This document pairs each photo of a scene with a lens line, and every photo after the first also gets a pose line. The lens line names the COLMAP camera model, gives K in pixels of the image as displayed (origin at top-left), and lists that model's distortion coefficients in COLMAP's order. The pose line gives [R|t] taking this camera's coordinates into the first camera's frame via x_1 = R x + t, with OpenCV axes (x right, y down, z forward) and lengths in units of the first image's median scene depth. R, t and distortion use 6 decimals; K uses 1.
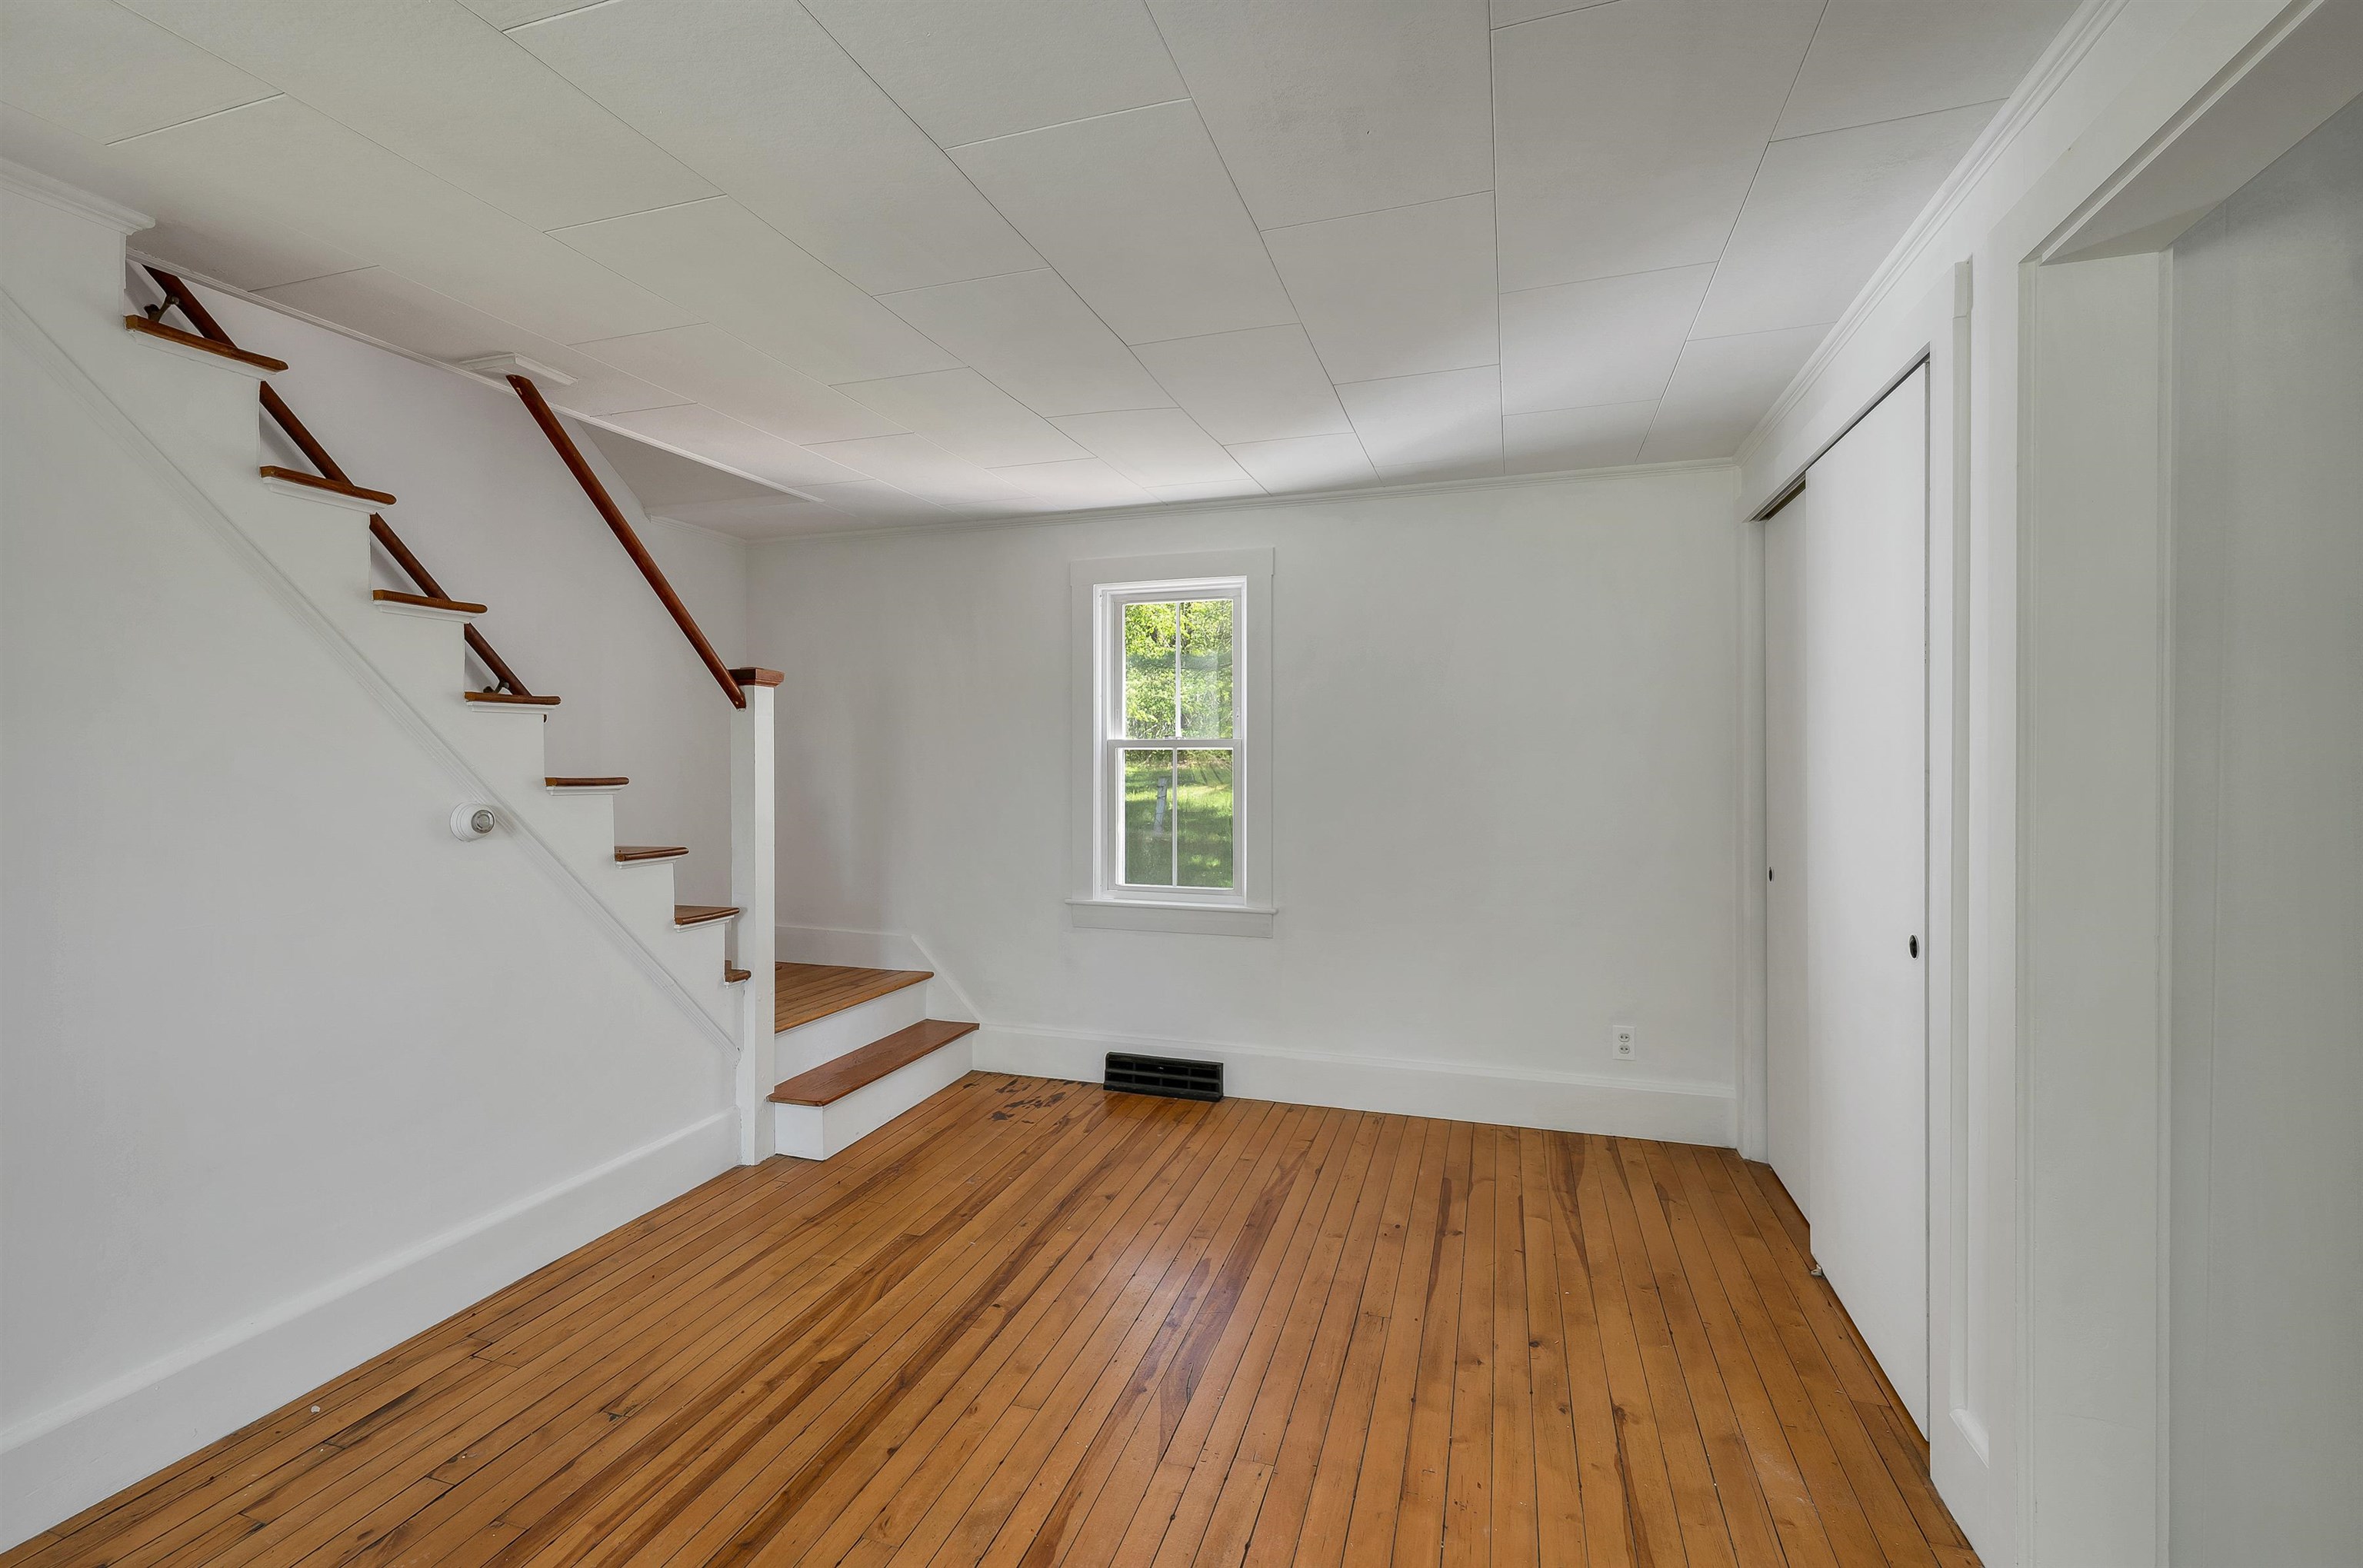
lens RADIAL K [[1022.5, 0, 1170.1], [0, 1022.5, 763.8], [0, 0, 1]] dist [0.001953, -0.000443]
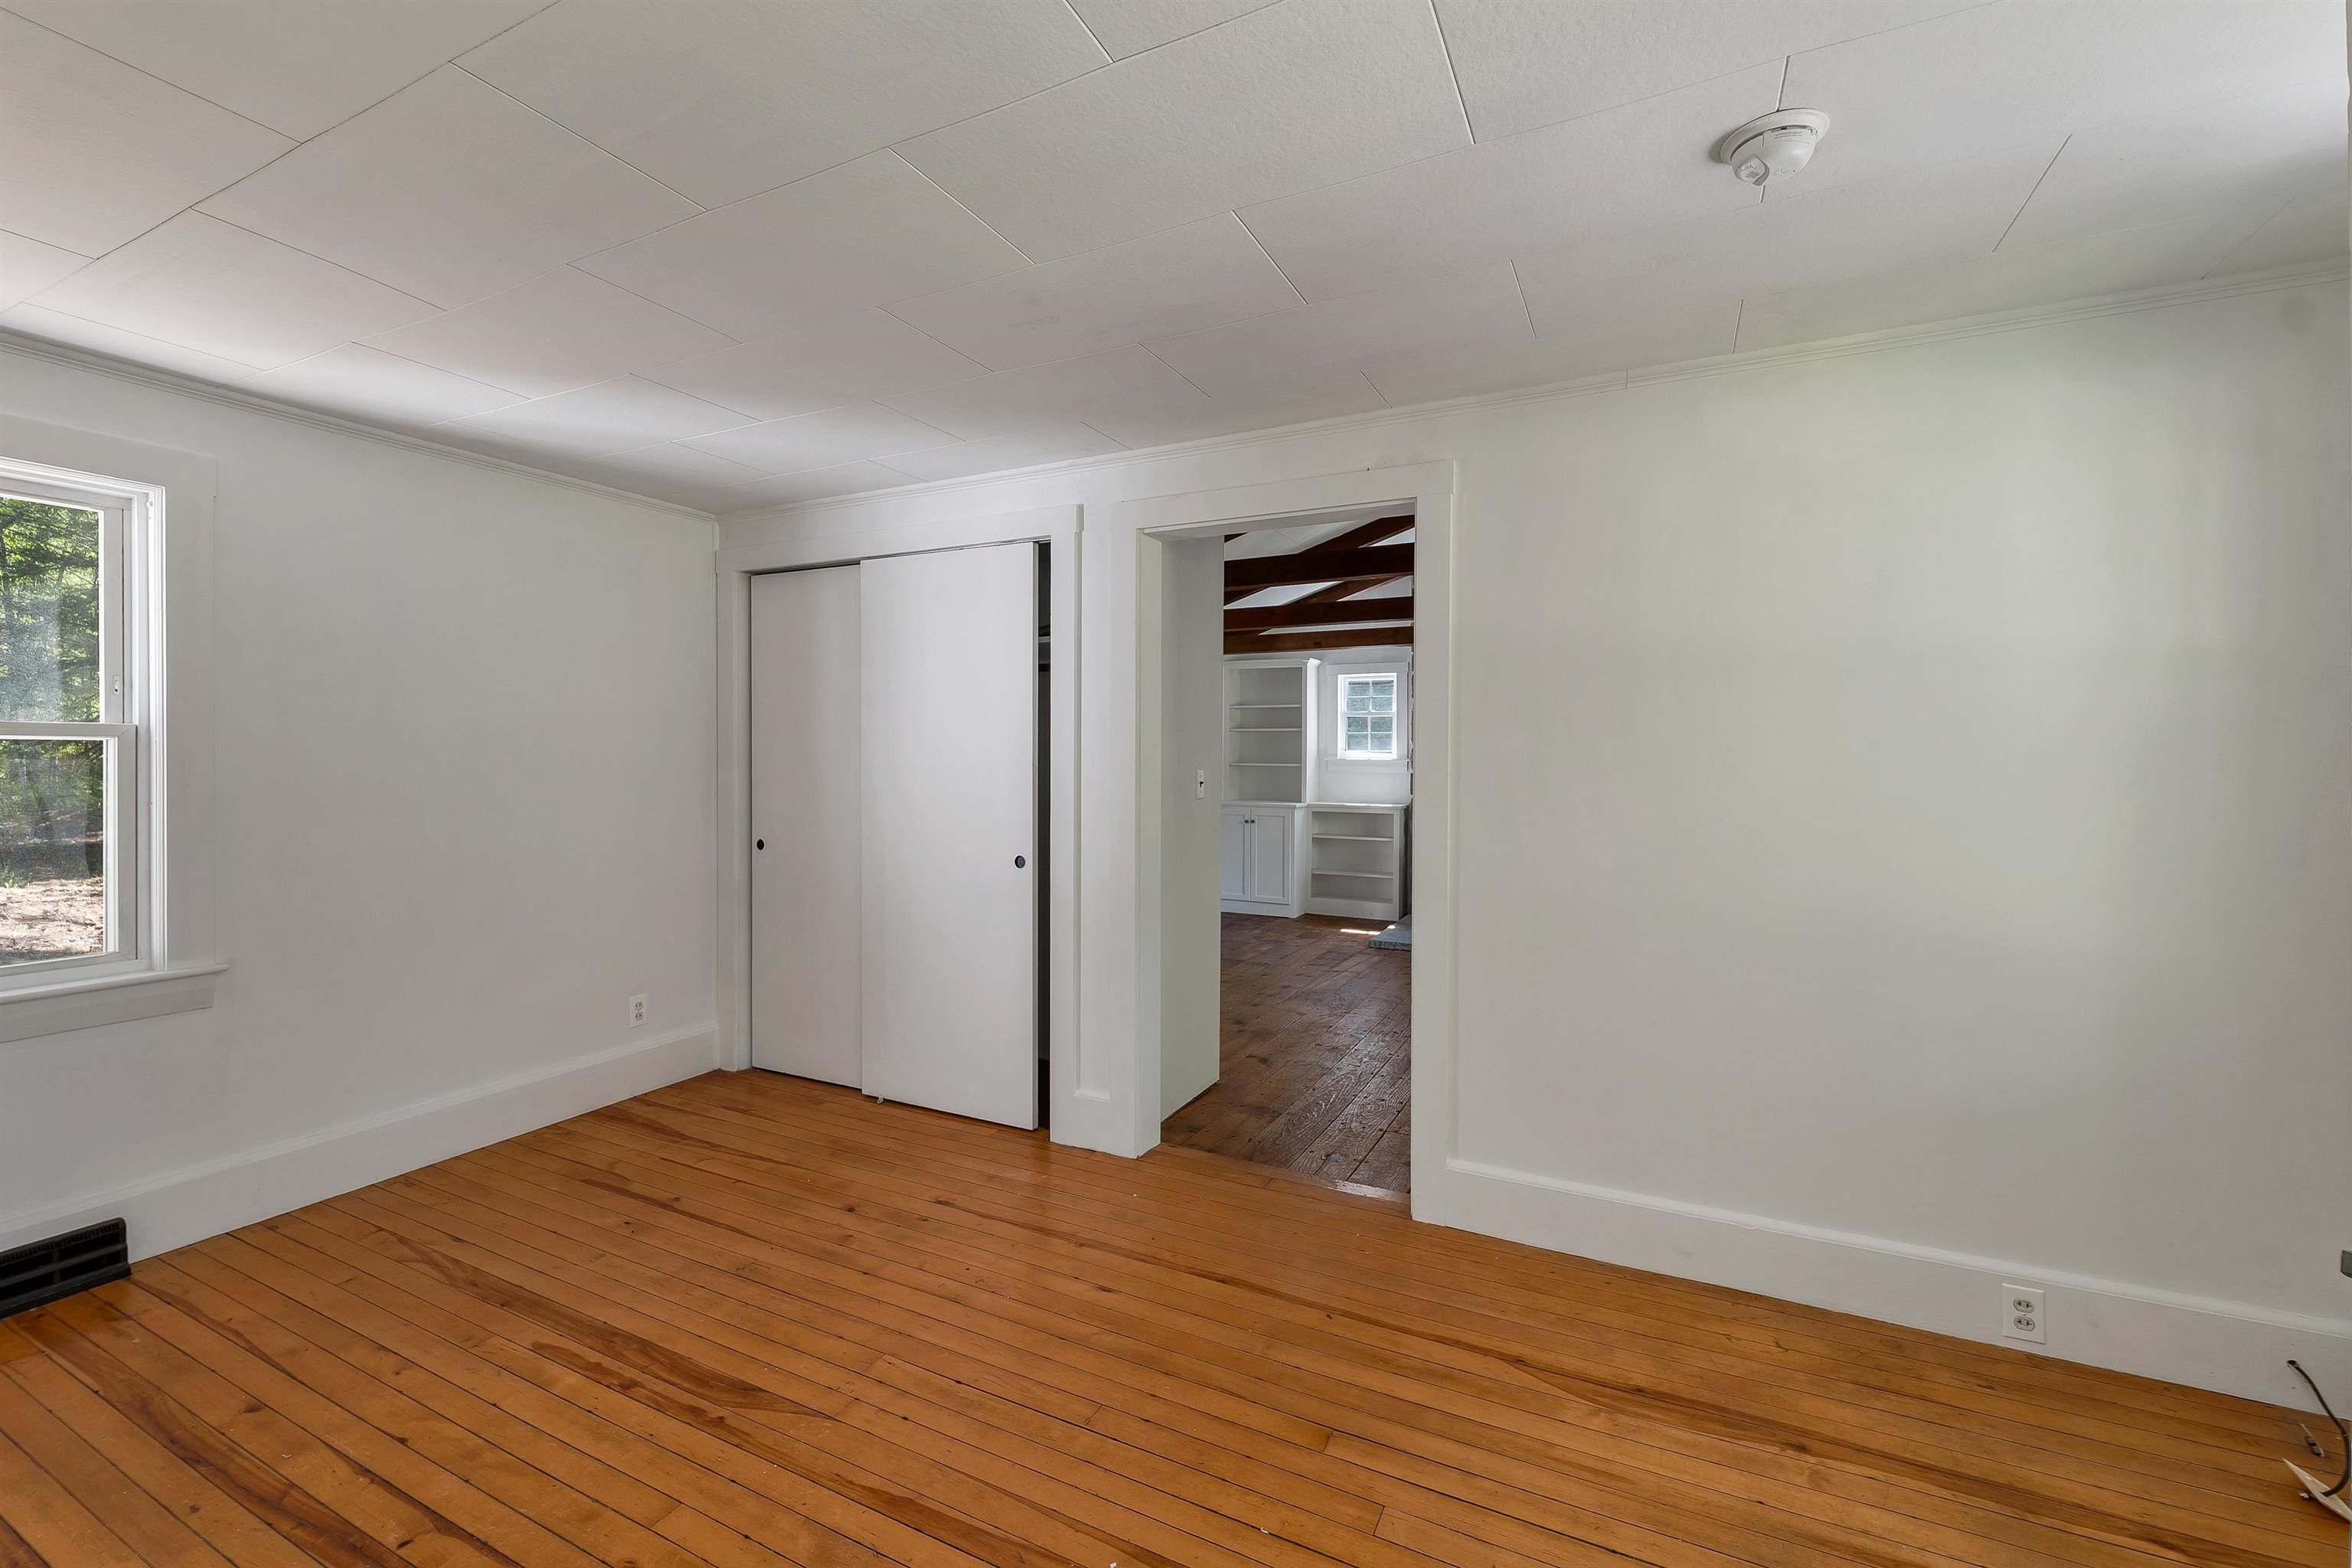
lens RADIAL K [[978.9, 0, 1137.3], [0, 978.9, 758.1], [0, 0, 1]] dist [0.005719, -0.001001]
pose [[0.175547, 0.000025, 0.984471, -0.589286], [0.001913, 0.999998, -0.000366, -0.002136], [-0.984469, 0.001948, 0.175547, 0.311916]]
